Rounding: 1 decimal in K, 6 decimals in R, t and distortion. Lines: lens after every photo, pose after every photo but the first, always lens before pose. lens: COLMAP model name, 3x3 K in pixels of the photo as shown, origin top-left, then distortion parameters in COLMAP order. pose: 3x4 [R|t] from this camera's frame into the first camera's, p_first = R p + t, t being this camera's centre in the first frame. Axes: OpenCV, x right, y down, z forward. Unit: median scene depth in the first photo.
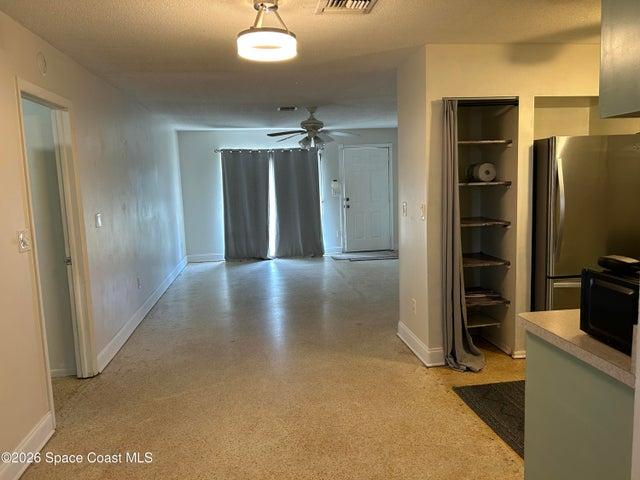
lens RADIAL K [[487.5, 0, 320.7], [0, 487.5, 239.3], [0, 0, 1]] dist [0.025408, 0.004575]
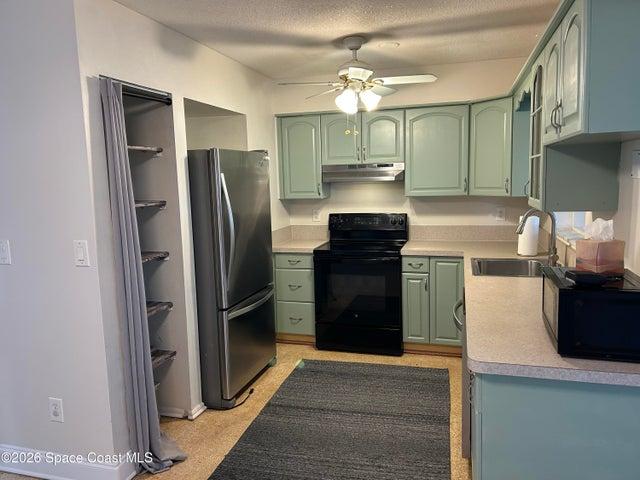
lens RADIAL K [[487.5, 0, 322.4], [0, 487.5, 238.1], [0, 0, 1]] dist [0.025408, 0.004575]
pose [[0.393695, -0.098202, 0.913980, -0.240999], [0.126489, 0.990607, 0.051950, -0.070371], [-0.910497, 0.095156, 0.402419, 0.477706]]
